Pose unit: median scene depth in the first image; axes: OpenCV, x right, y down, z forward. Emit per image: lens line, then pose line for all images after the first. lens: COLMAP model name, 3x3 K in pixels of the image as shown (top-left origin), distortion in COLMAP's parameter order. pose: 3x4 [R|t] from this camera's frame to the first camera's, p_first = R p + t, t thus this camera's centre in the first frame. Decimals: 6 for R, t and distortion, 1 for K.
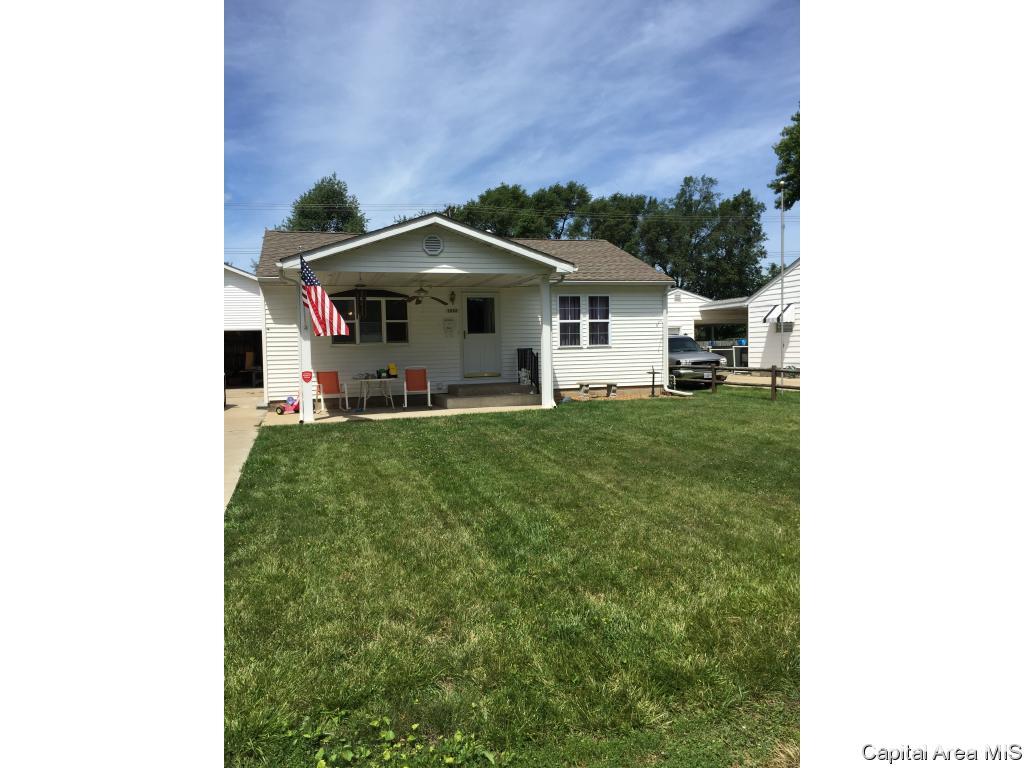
lens RADIAL K [[694.9, 0, 512.0], [0, 694.9, 384.0], [0, 0, 1]] dist [0.066255, 0.000098]
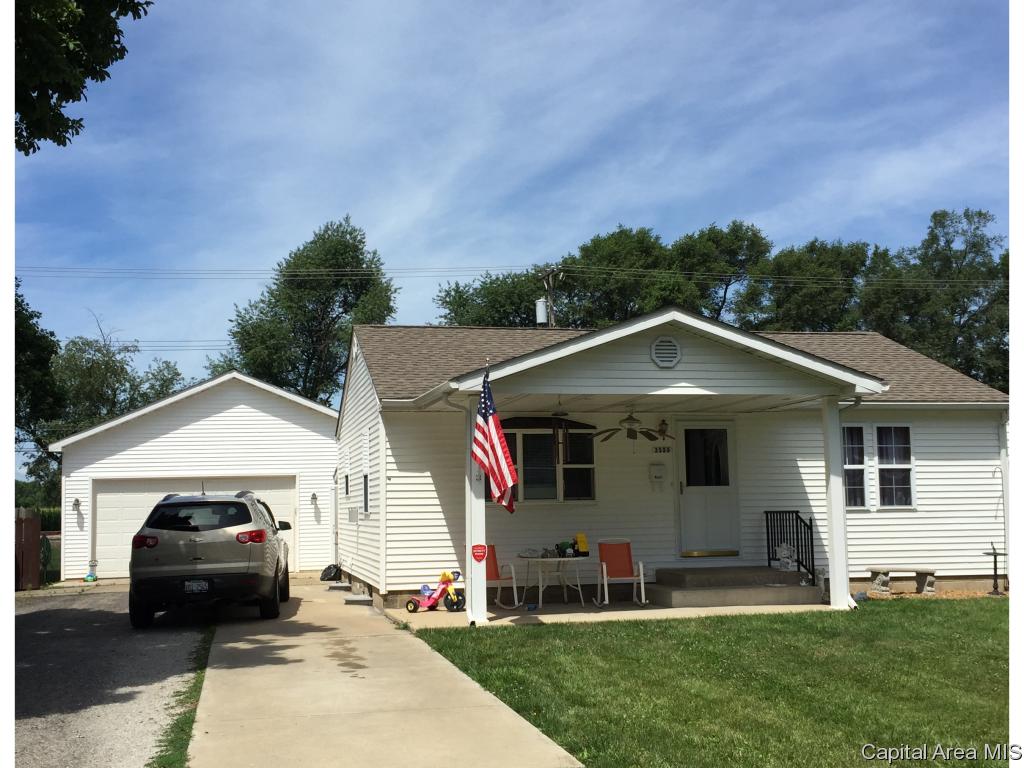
lens RADIAL K [[1235.3, 0, 512.0], [0, 1235.3, 384.0], [0, 0, 1]] dist [0.051588, 0.028208]
pose [[0.996543, -0.000991, -0.083068, -0.123923], [-0.011368, 0.988894, -0.148187, 0.003116], [0.082292, 0.148619, 0.985465, -0.118439]]
